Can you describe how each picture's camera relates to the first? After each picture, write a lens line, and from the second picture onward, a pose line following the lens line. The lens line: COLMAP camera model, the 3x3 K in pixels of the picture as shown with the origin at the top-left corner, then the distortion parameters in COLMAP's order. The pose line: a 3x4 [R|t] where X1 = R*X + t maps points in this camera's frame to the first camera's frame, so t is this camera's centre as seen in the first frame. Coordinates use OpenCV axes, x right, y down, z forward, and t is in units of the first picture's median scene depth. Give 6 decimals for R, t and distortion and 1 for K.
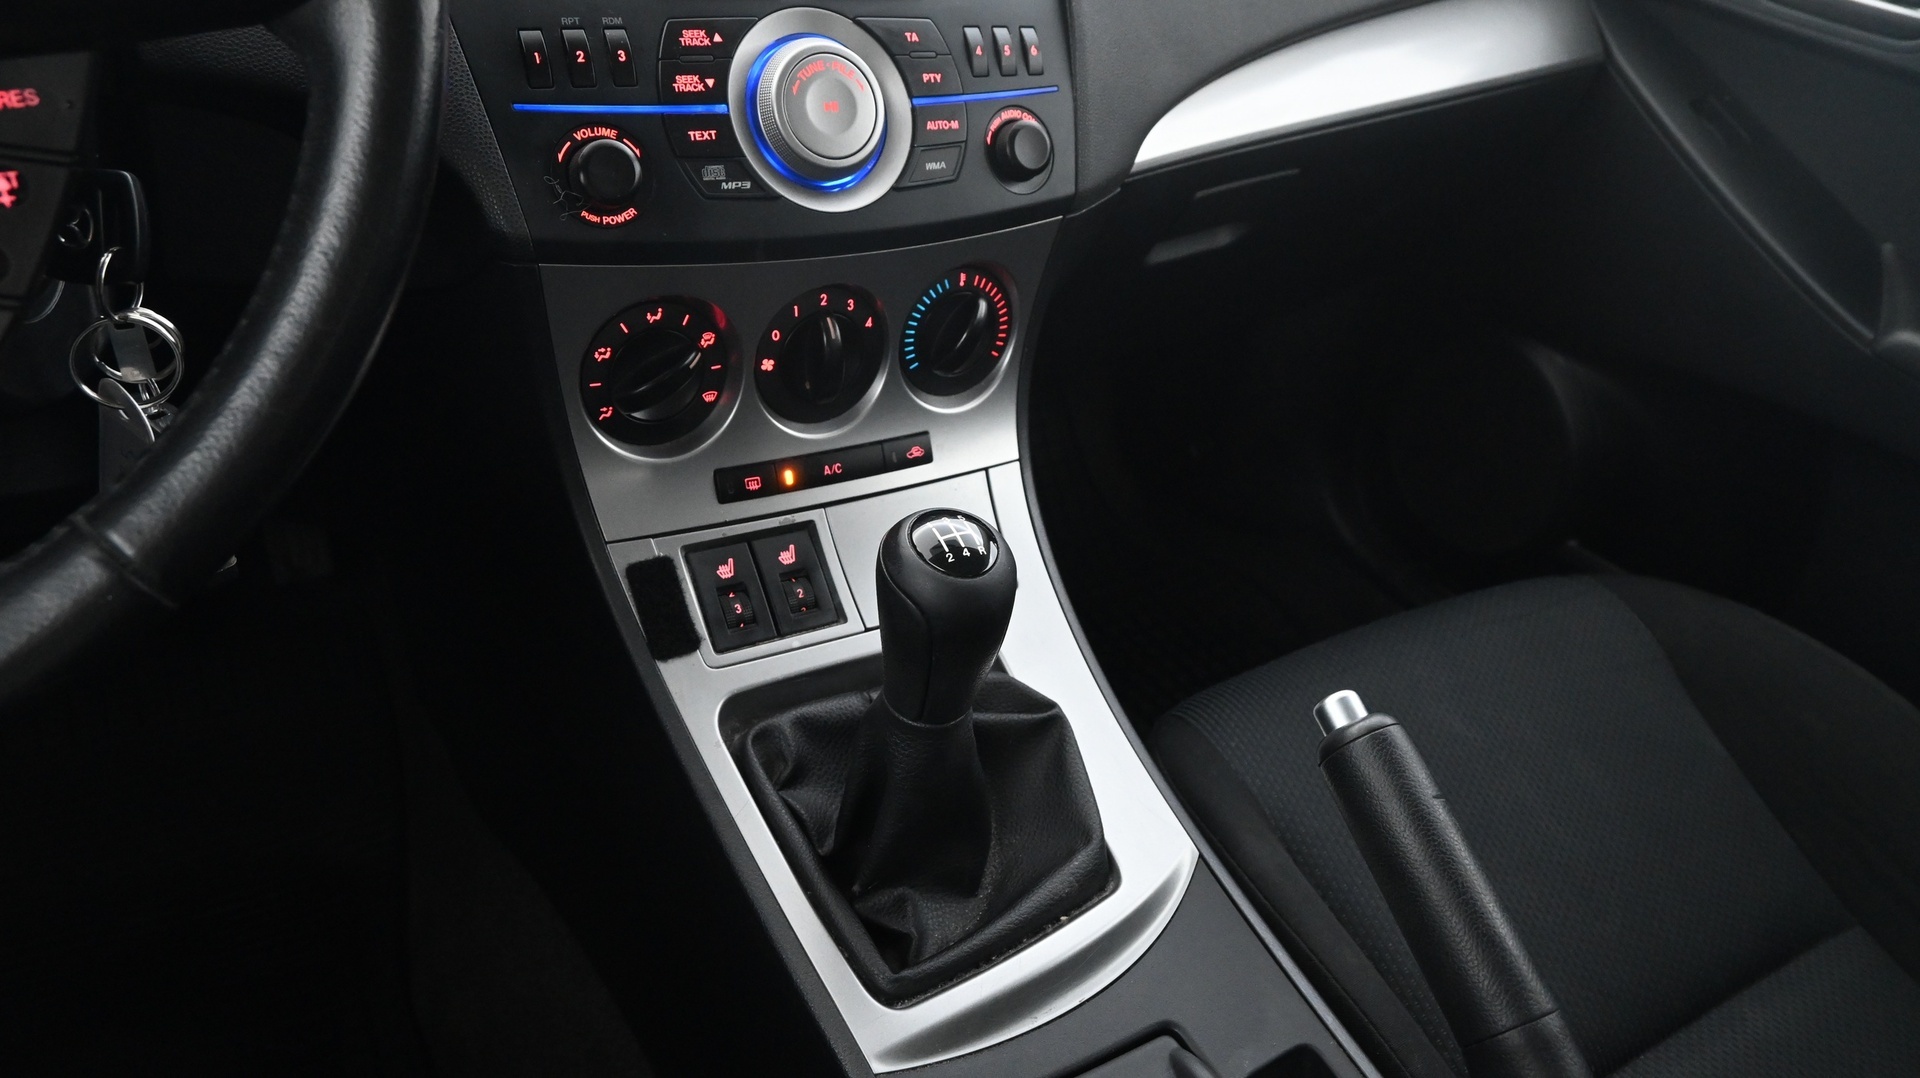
lens RADIAL K [[1314.7, 0, 961.0], [0, 1314.7, 533.9], [0, 0, 1]] dist [-0.007493, 0.007440]
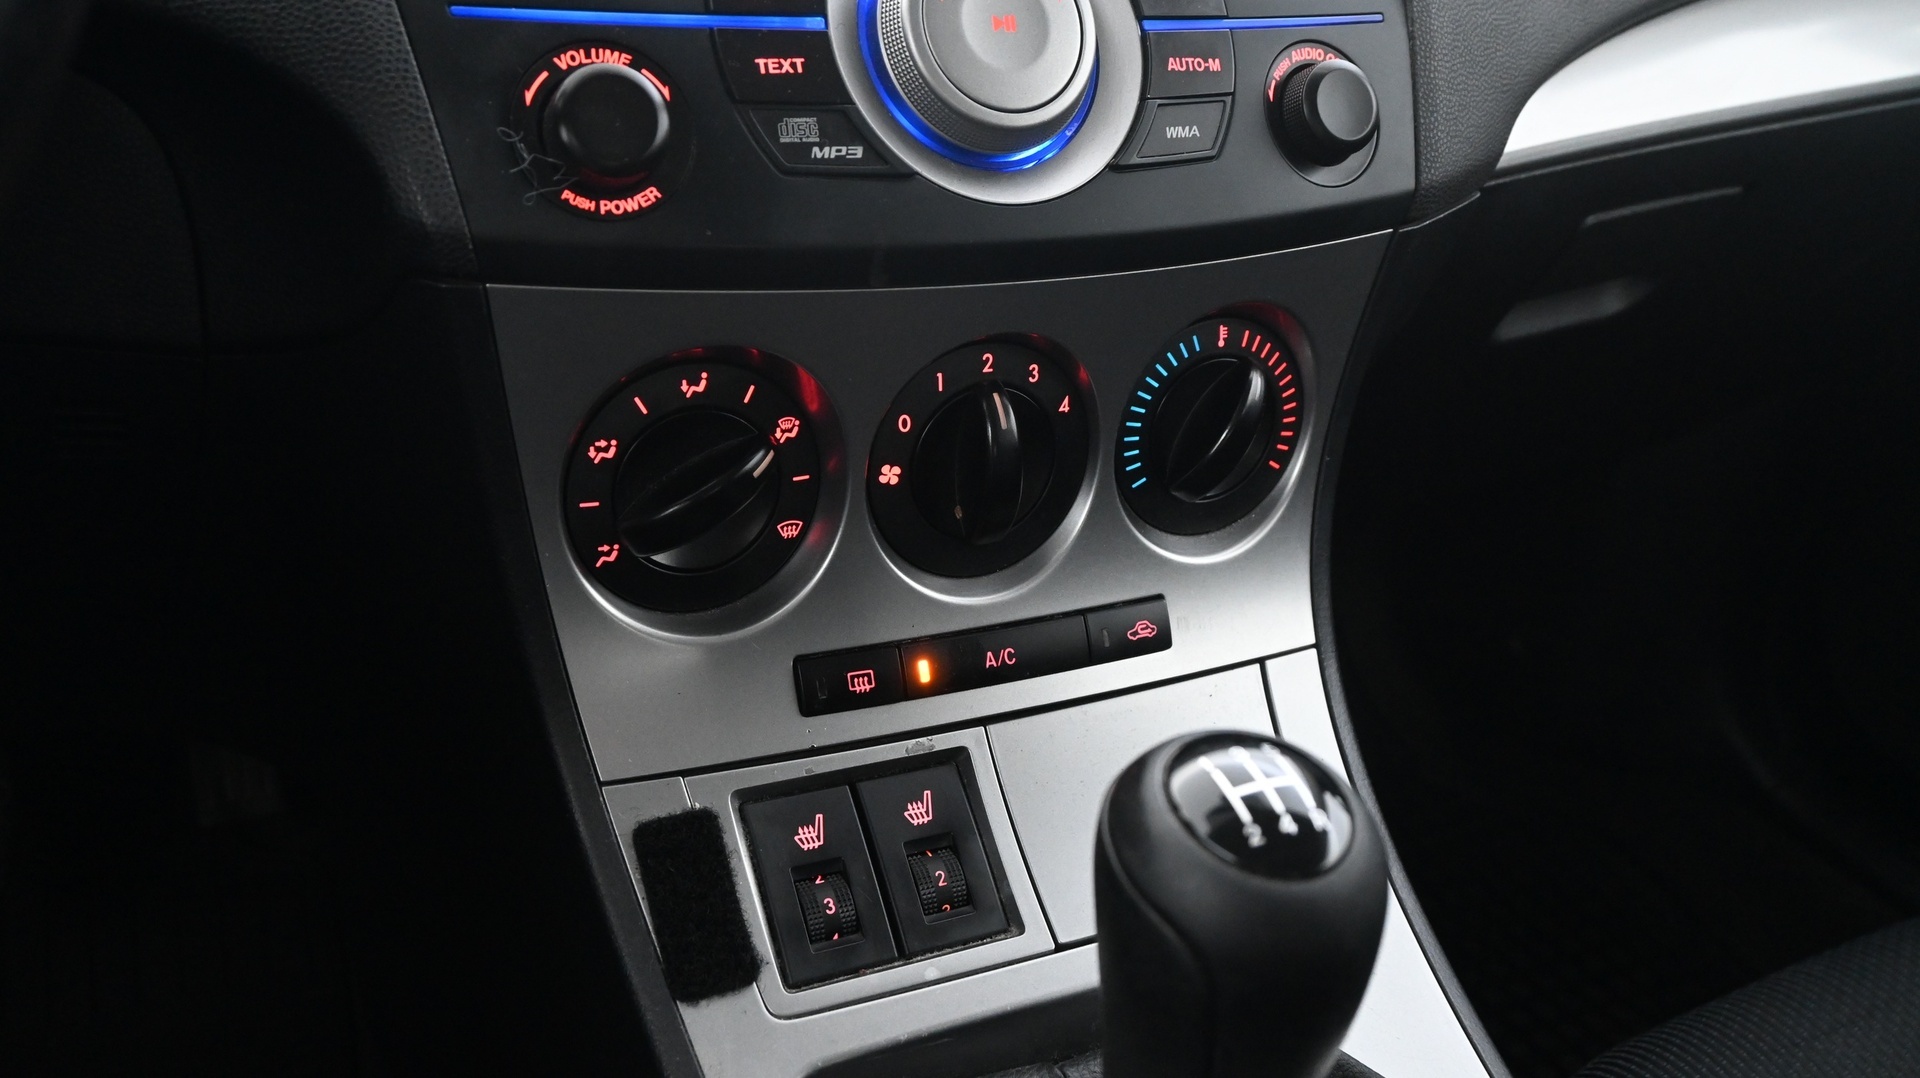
lens RADIAL K [[1612.3, 0, 966.0], [0, 1612.3, 537.1], [0, 0, 1]] dist [-0.023870, 0.012219]
pose [[0.993820, -0.003407, -0.110947, -0.035989], [-0.011586, 0.990885, -0.134211, -0.007111], [0.110393, 0.134667, 0.984722, 0.314796]]
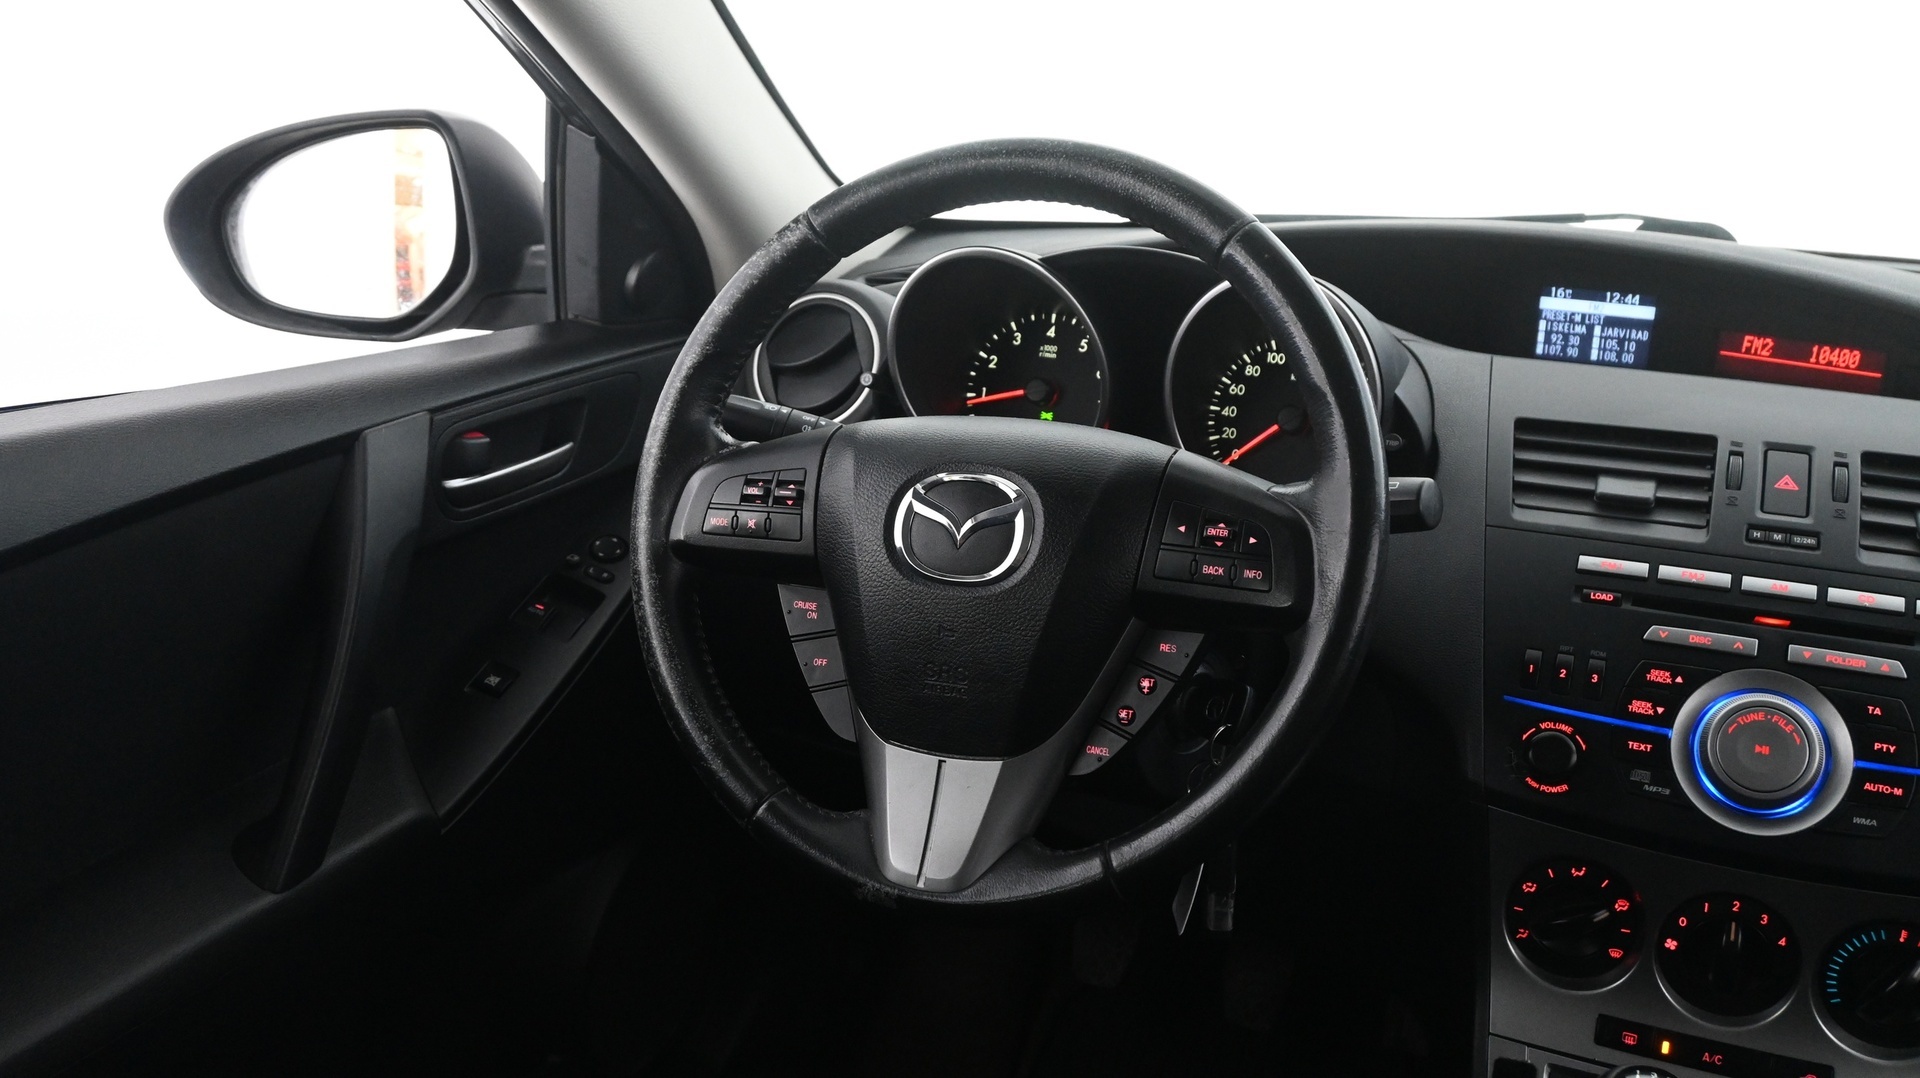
lens RADIAL K [[1660.5, 0, 968.0], [0, 1660.5, 533.7], [0, 0, 1]] dist [-0.011613, 0.003766]
pose [[0.582362, 0.119841, -0.804047, 0.632094], [-0.407842, 0.898664, -0.161452, 0.035584], [0.703220, 0.421948, 0.572225, -0.432634]]
